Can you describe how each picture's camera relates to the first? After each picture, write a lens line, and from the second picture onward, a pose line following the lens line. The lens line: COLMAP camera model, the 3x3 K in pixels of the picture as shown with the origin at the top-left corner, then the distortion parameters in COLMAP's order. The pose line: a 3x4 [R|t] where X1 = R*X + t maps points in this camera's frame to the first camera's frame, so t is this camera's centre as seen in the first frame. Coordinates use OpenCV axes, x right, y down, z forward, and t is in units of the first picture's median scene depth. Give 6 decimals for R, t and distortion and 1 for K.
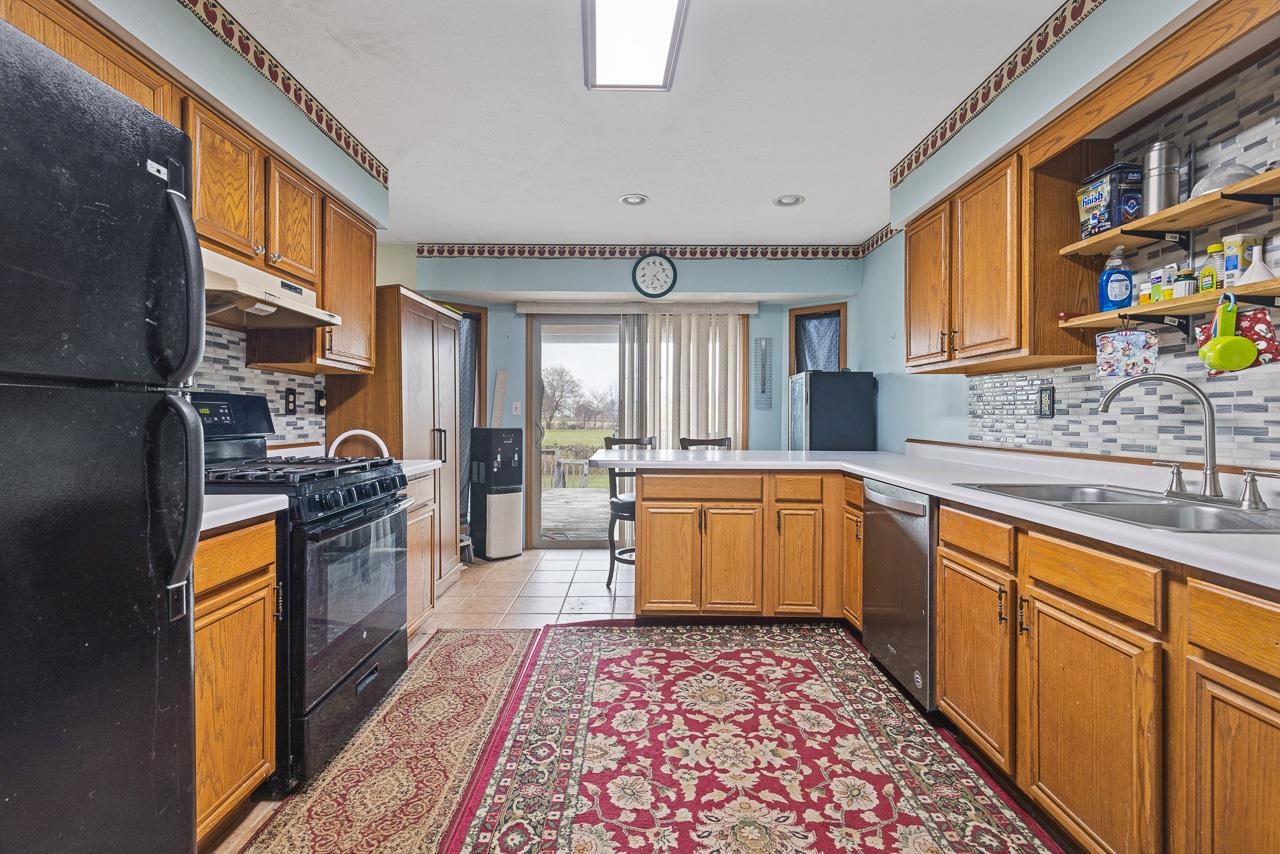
lens RADIAL K [[616.5, 0, 640.8], [0, 616.5, 418.8], [0, 0, 1]] dist [0.013806, 0.000617]
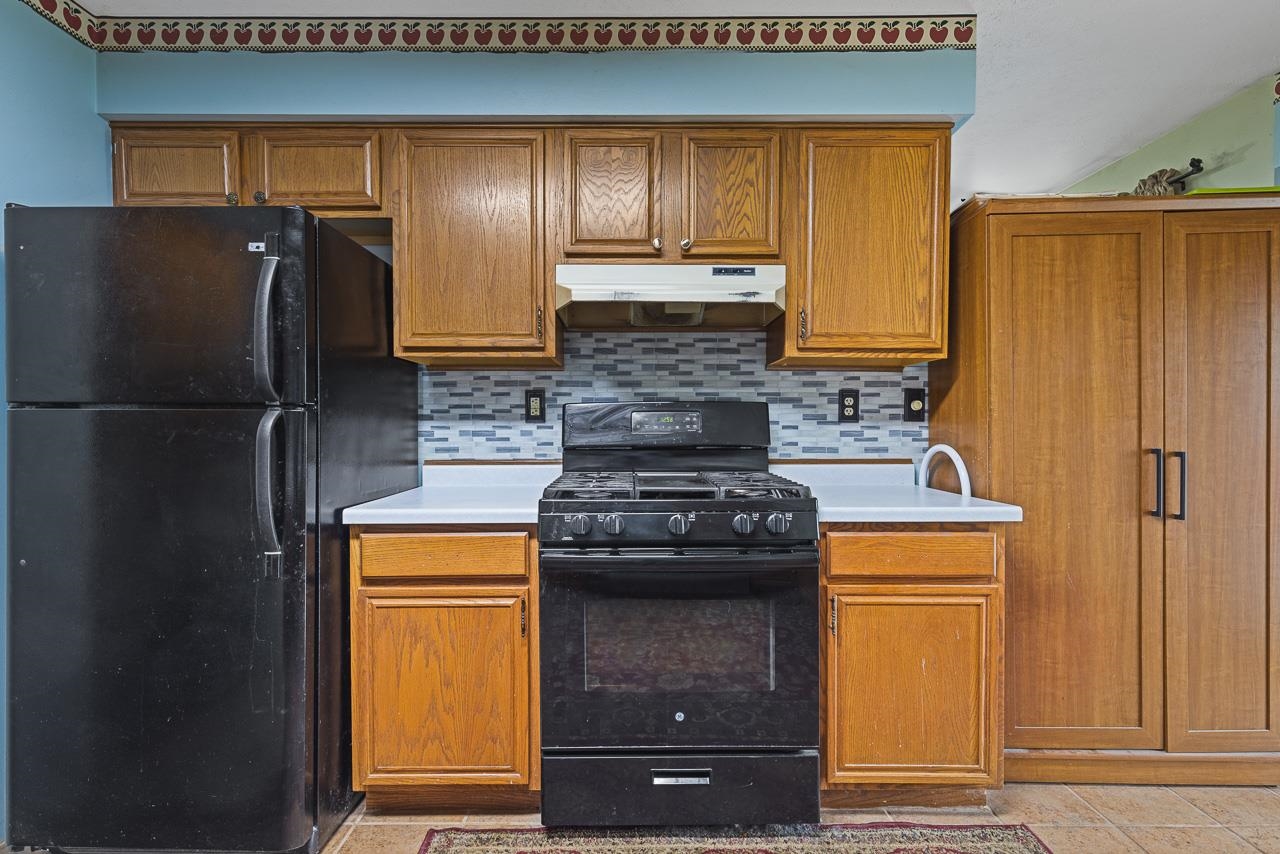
lens RADIAL K [[616.5, 0, 644.3], [0, 616.5, 438.2], [0, 0, 1]] dist [0.013806, 0.000617]
pose [[-0.018642, 0.026187, -0.999483, 0.241208], [-0.001252, 0.999656, 0.026214, -0.006876], [0.999825, 0.001740, -0.018602, 0.778344]]
